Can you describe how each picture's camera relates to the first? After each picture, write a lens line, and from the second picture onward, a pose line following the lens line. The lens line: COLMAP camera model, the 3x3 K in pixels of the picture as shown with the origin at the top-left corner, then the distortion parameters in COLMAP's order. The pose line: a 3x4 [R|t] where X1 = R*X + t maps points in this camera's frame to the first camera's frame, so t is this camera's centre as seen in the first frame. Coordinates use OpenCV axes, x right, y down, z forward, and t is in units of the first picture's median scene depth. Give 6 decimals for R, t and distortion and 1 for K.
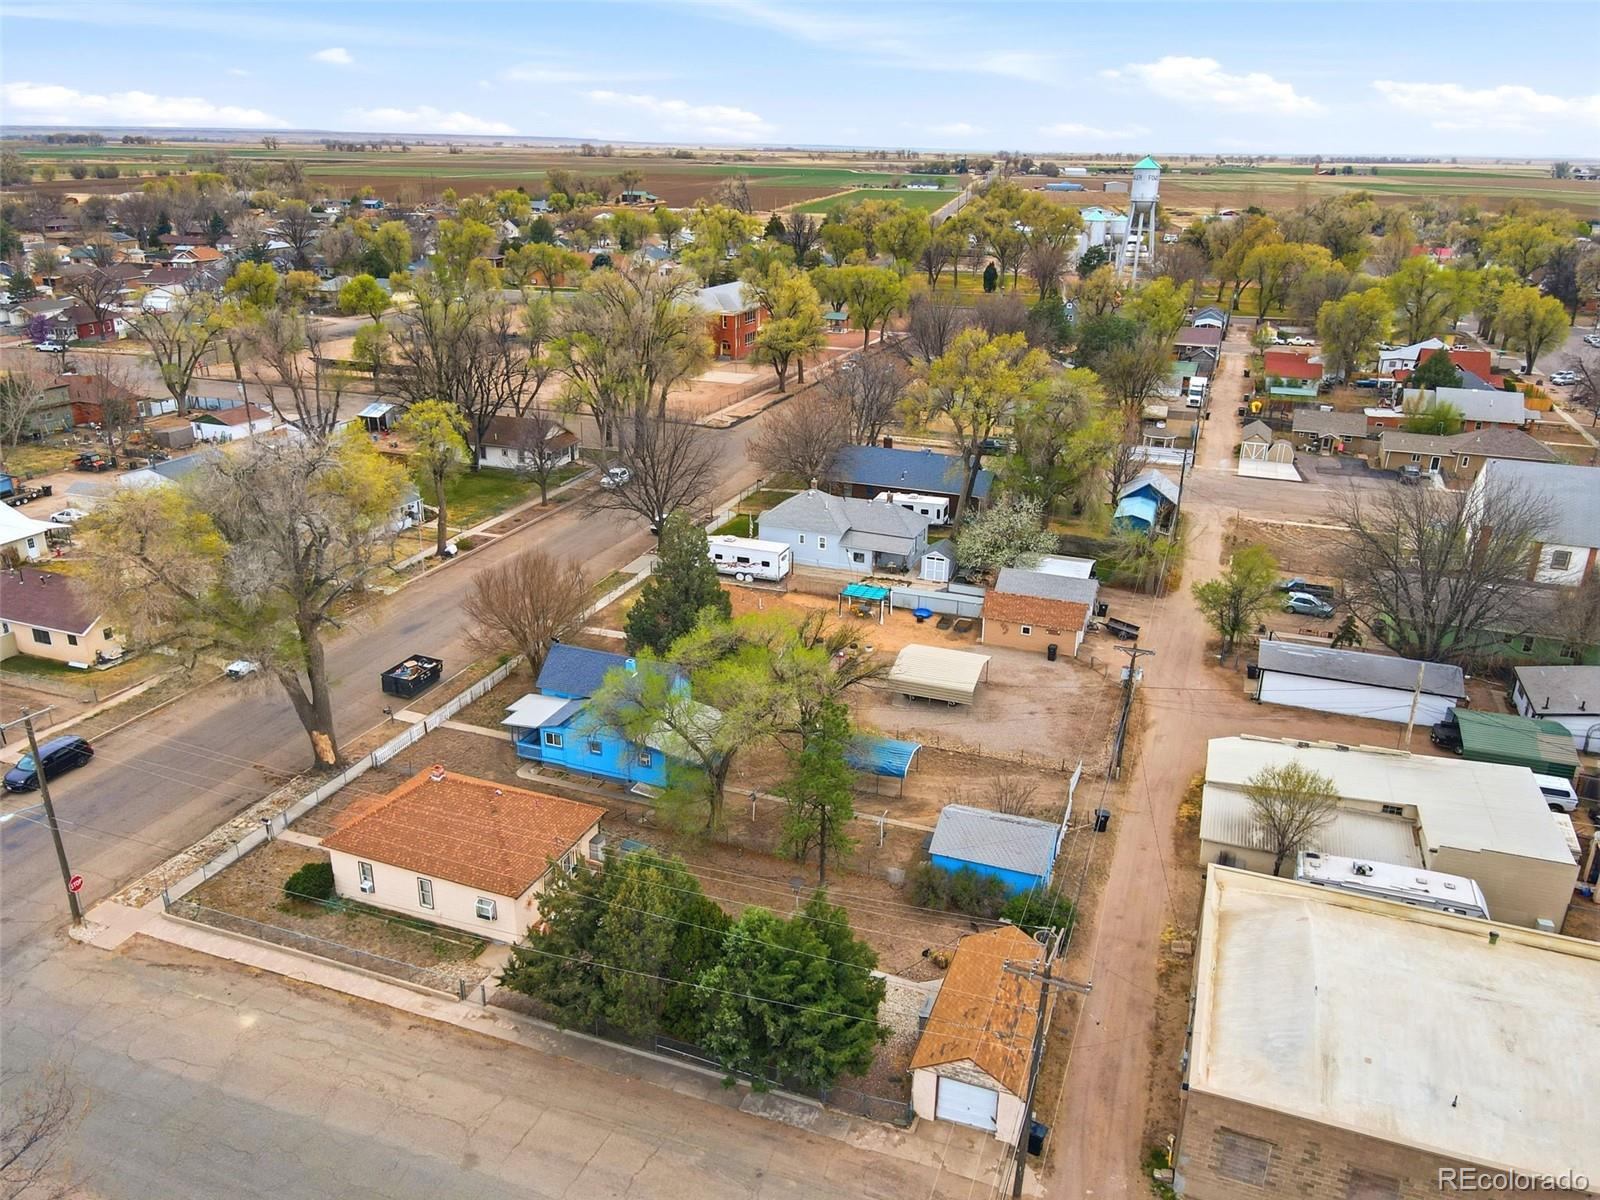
lens RADIAL K [[1181.3, 0, 804.7], [0, 1181.3, 600.9], [0, 0, 1]] dist [0.003602, 0.010386]
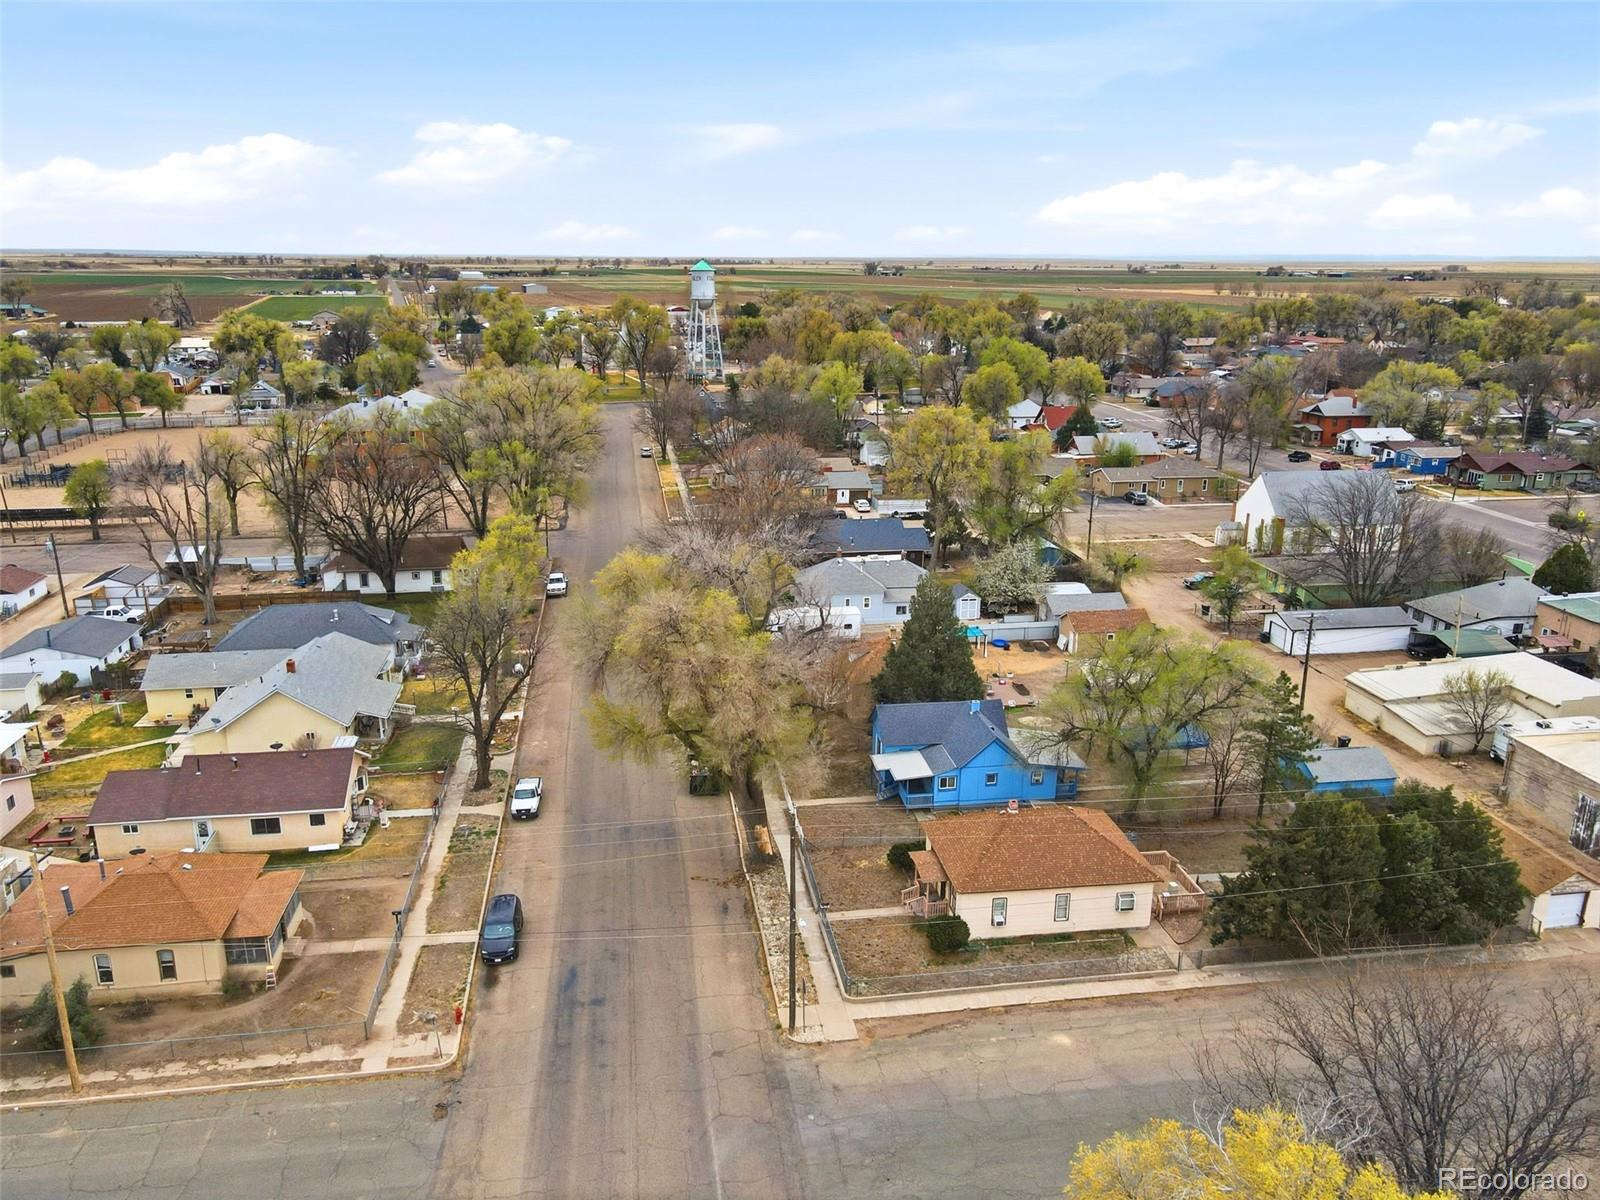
lens RADIAL K [[1181.3, 0, 805.0], [0, 1181.3, 597.8], [0, 0, 1]] dist [0.003602, 0.010386]
pose [[0.871483, -0.144102, 0.468777, -0.570112], [0.181583, 0.982735, -0.035481, -0.025622], [-0.455571, 0.116042, 0.882604, 0.049427]]
